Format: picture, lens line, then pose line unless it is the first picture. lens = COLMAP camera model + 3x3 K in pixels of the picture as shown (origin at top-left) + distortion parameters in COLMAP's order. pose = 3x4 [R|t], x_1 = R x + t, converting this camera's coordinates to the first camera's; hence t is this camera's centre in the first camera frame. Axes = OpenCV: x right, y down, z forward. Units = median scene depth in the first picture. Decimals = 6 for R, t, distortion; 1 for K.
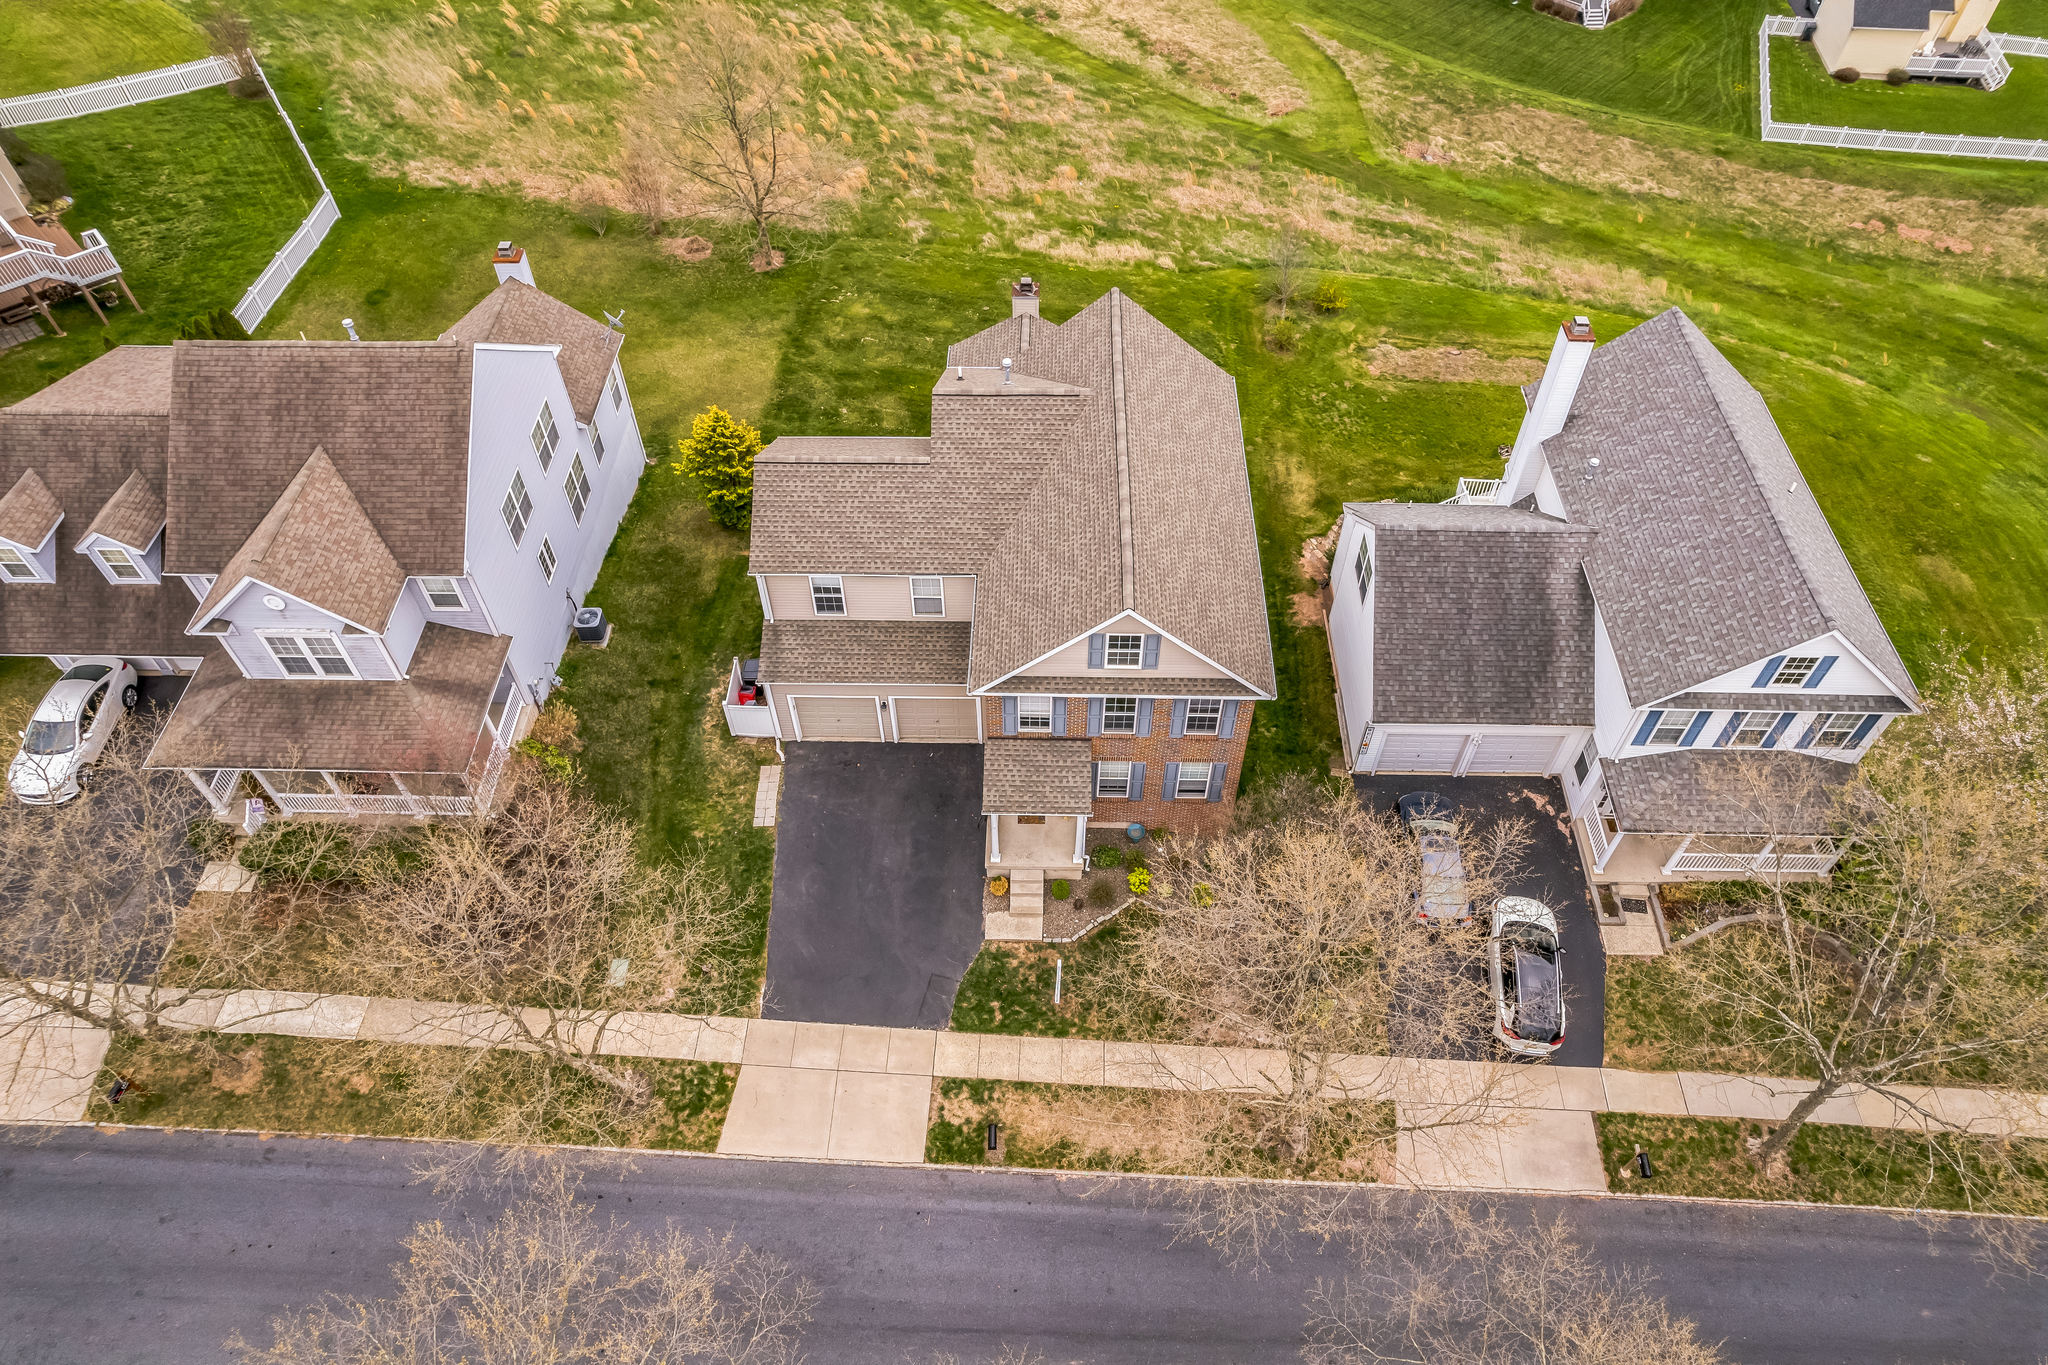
lens RADIAL K [[1306.4, 0, 1024.0], [0, 1306.4, 682.5], [0, 0, 1]] dist [-0.076624, 0.074844]
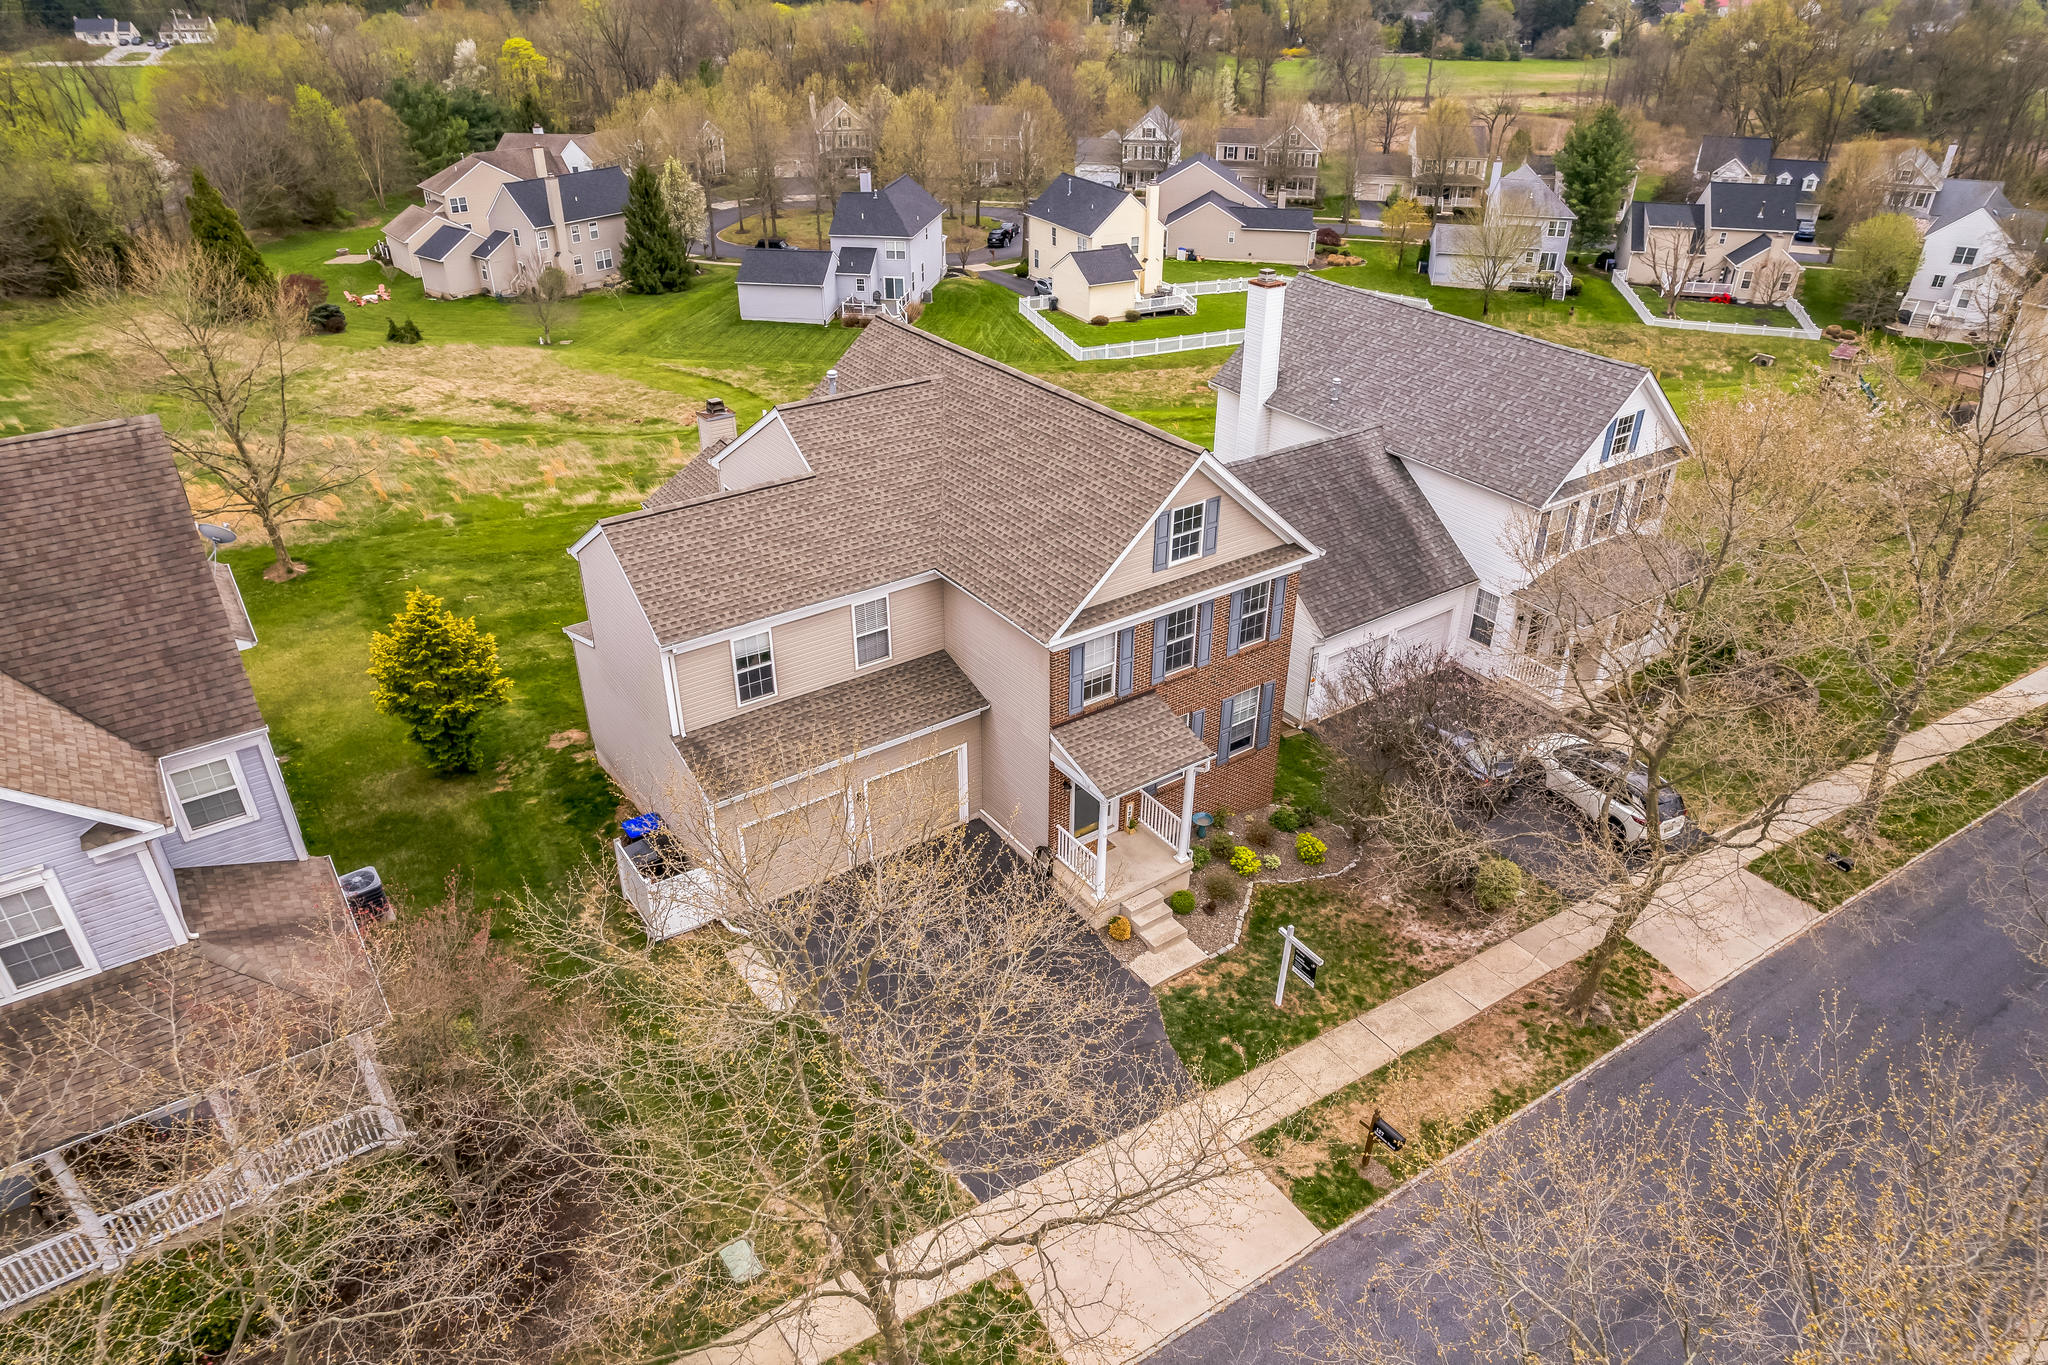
lens RADIAL K [[1306.4, 0, 1024.0], [0, 1306.4, 682.5], [0, 0, 1]] dist [-0.076624, 0.074844]
pose [[0.809281, -0.291370, 0.510067, -0.429068], [0.448037, 0.867733, -0.215180, 0.177844], [-0.379904, 0.402670, 0.832784, 0.346299]]
